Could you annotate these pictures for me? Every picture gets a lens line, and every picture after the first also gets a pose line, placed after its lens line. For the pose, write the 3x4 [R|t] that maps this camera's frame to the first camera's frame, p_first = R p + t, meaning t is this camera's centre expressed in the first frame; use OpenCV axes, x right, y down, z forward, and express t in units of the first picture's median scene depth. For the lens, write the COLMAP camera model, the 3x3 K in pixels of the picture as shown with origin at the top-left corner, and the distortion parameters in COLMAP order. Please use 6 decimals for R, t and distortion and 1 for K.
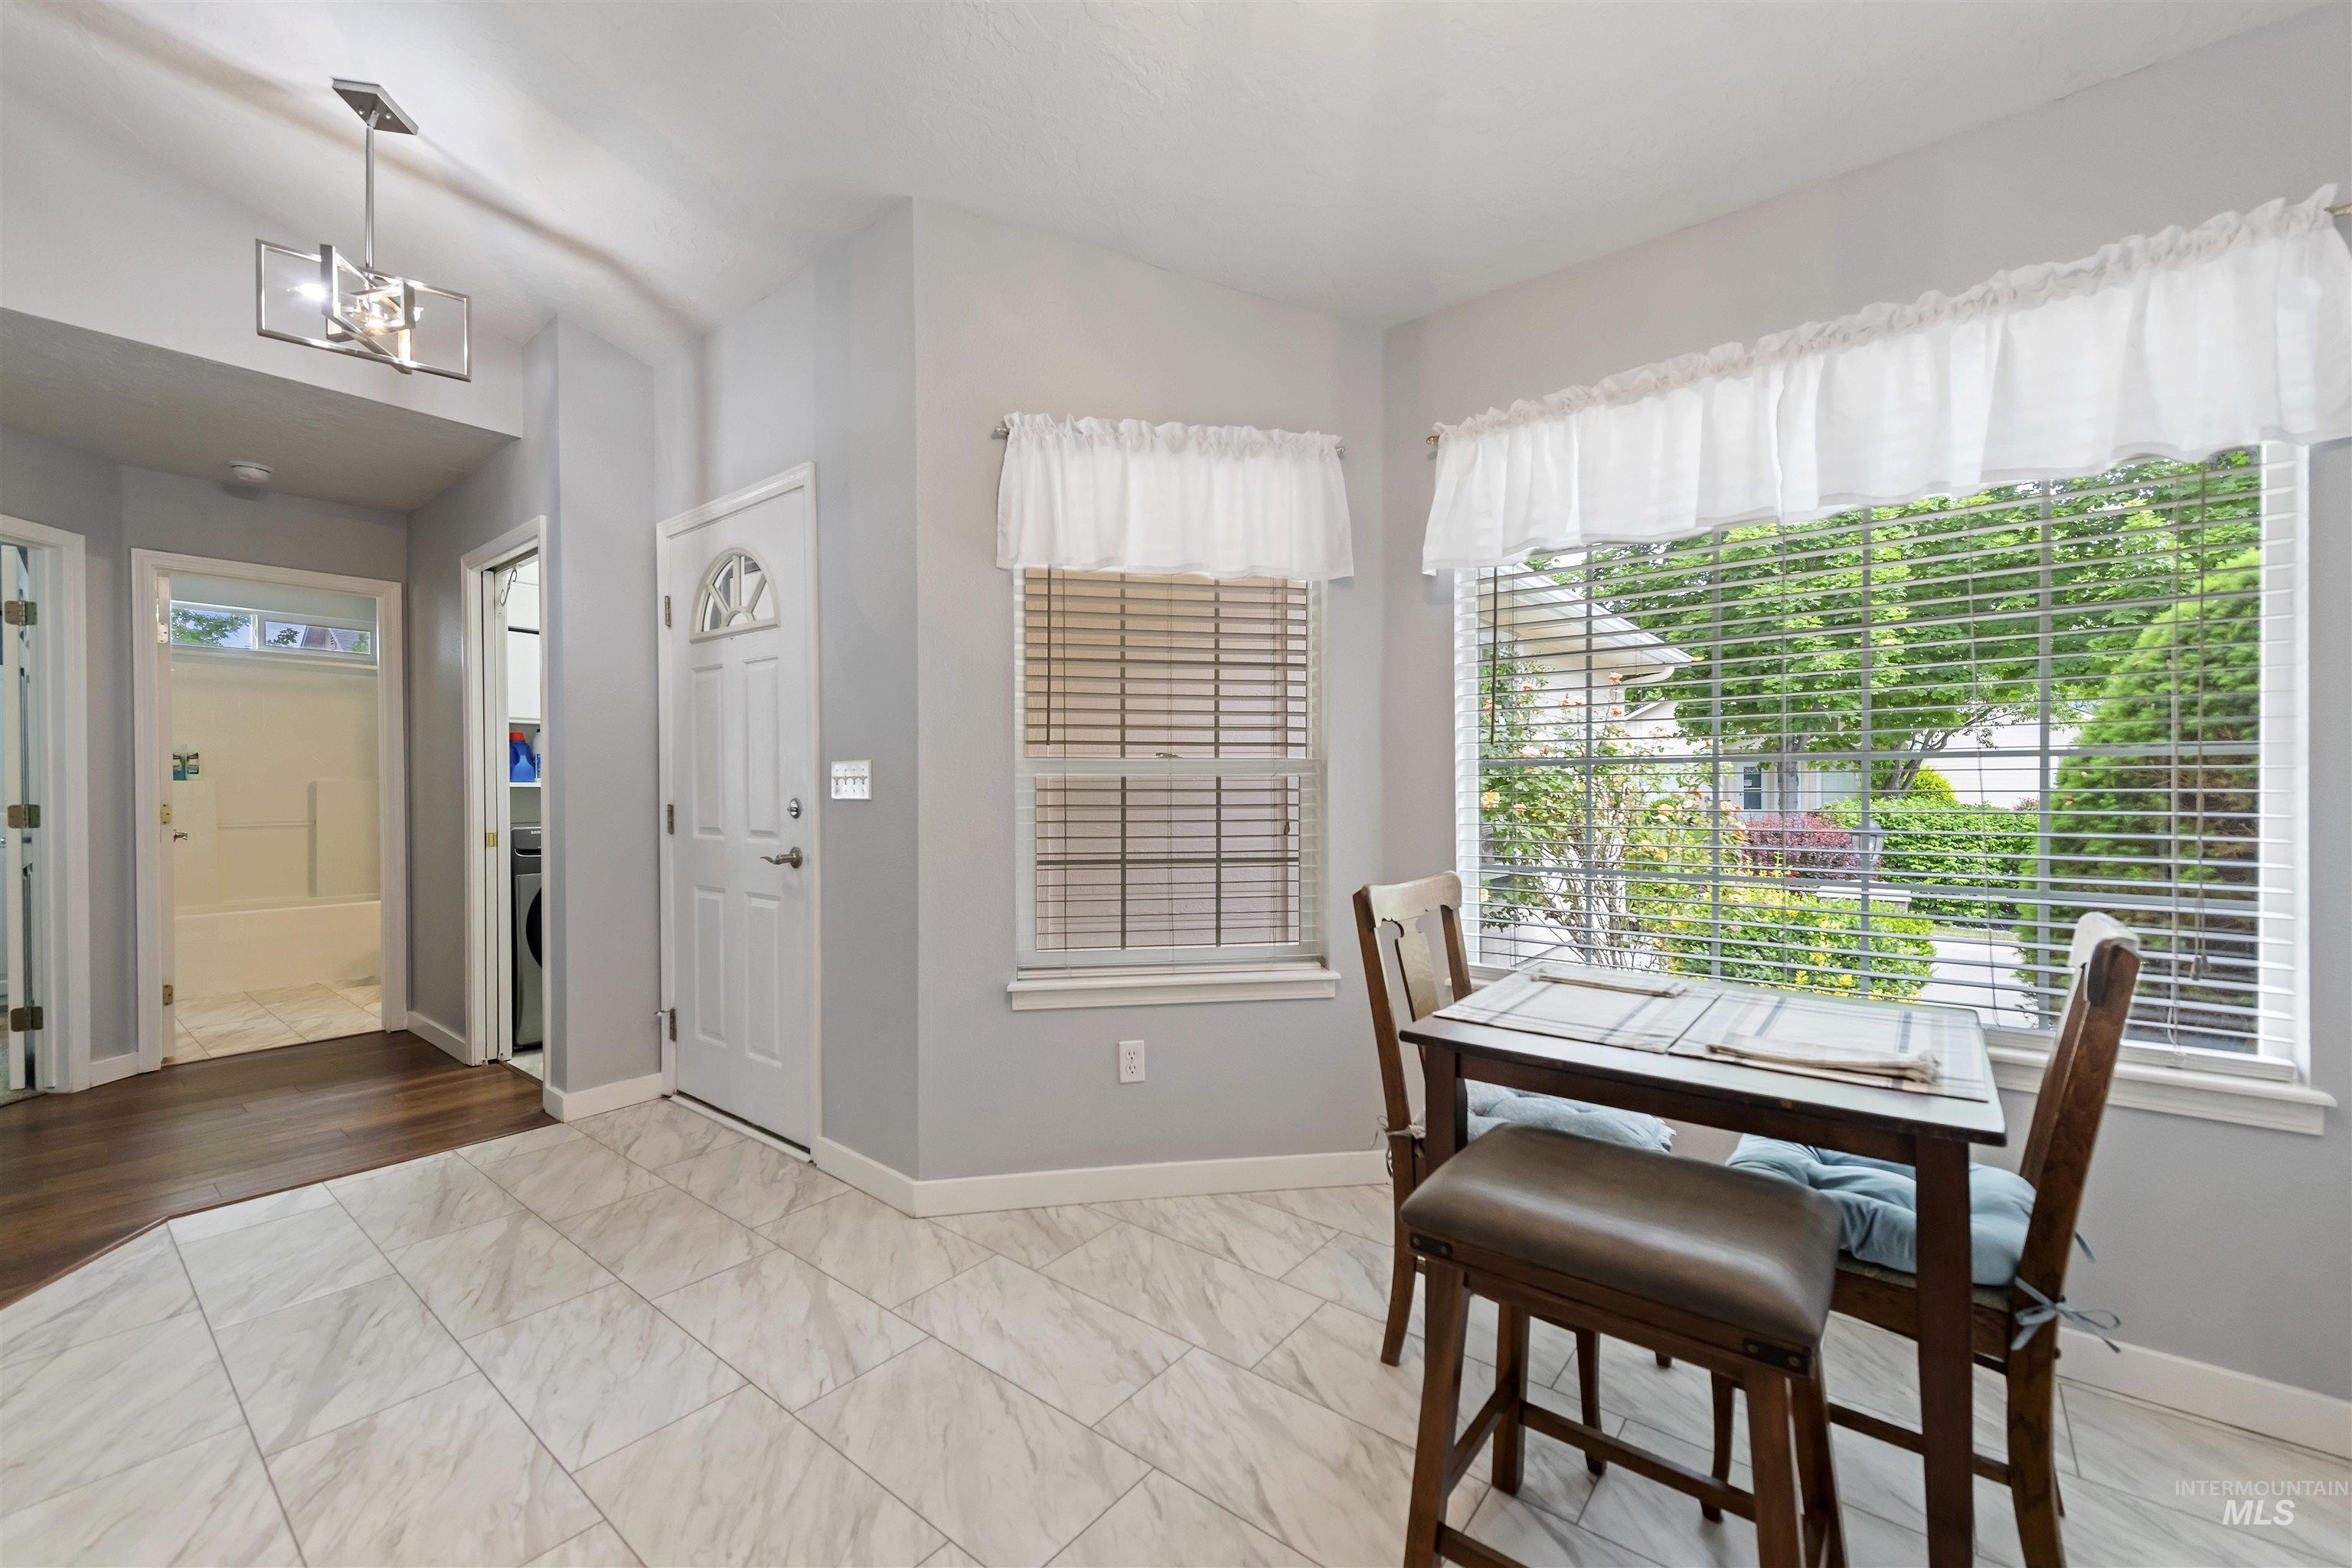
lens RADIAL K [[933.6, 0, 1177.3], [0, 933.6, 787.4], [0, 0, 1]] dist [0.014329, -0.000692]
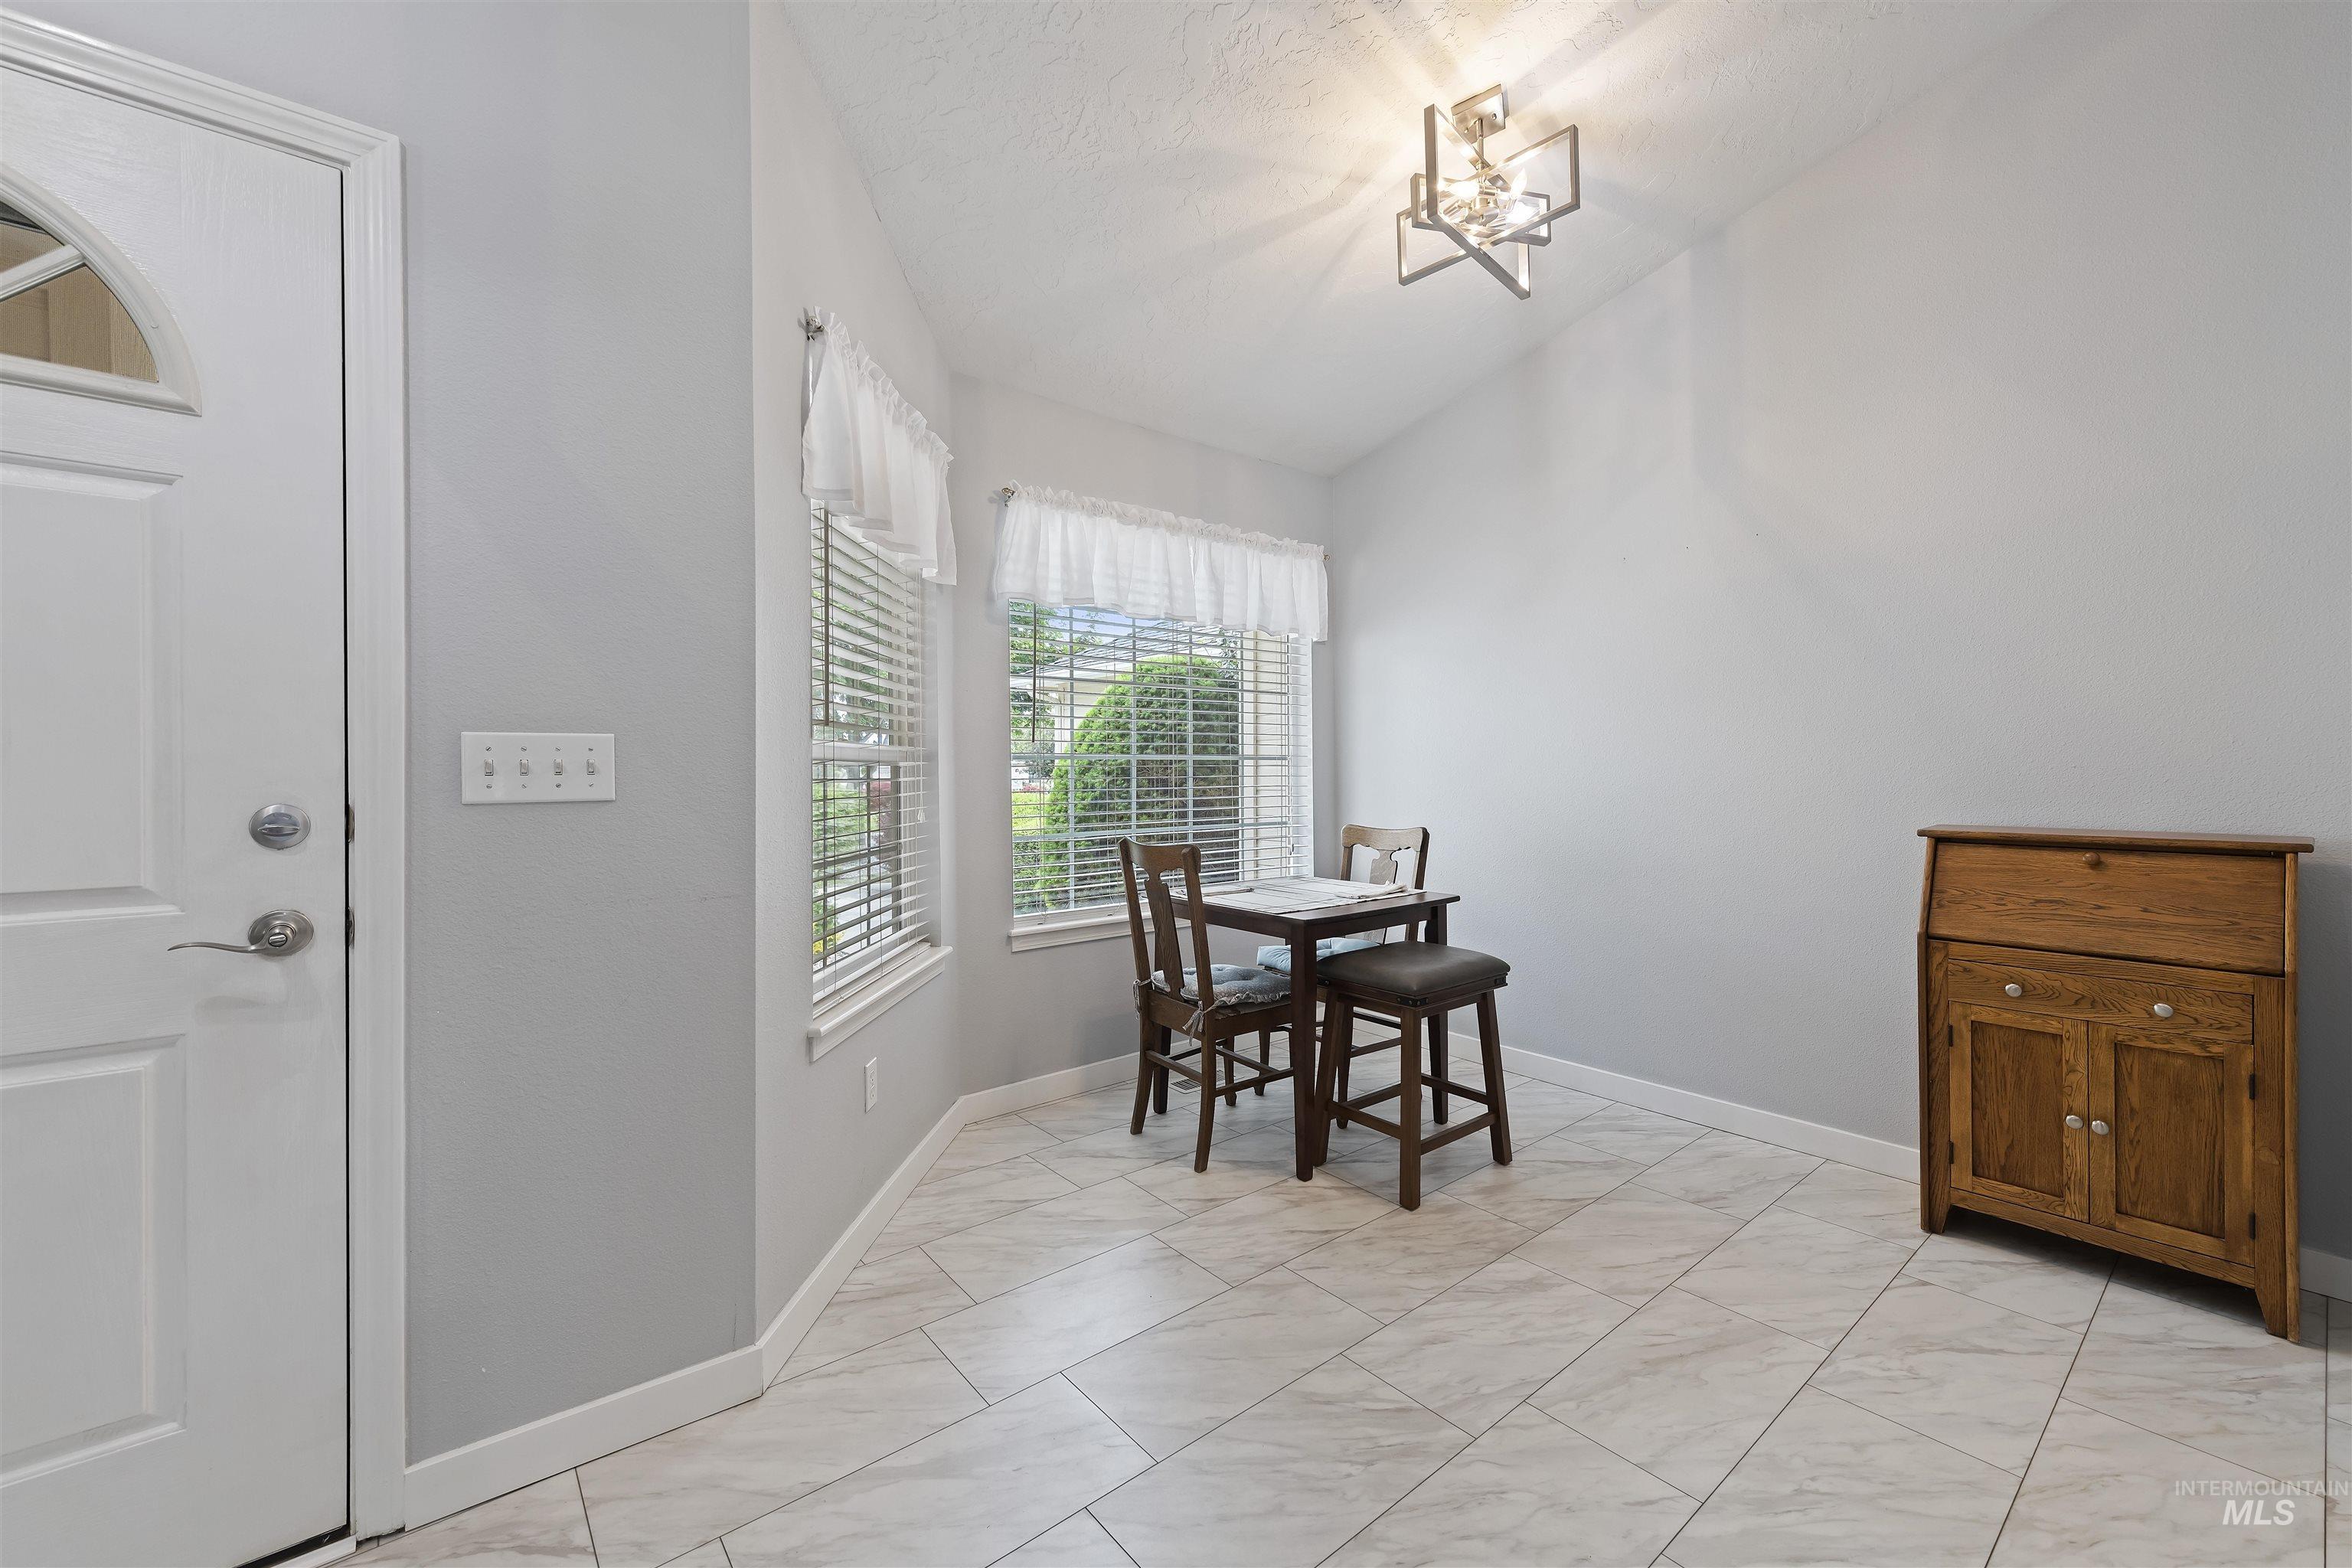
lens RADIAL K [[933.6, 0, 1177.8], [0, 933.6, 773.6], [0, 0, 1]] dist [0.014329, -0.000692]
pose [[0.211360, 0.000675, 0.977408, -1.006952], [0.008428, 0.999961, -0.002513, 0.001800], [-0.977372, 0.008769, 0.211346, 0.609984]]
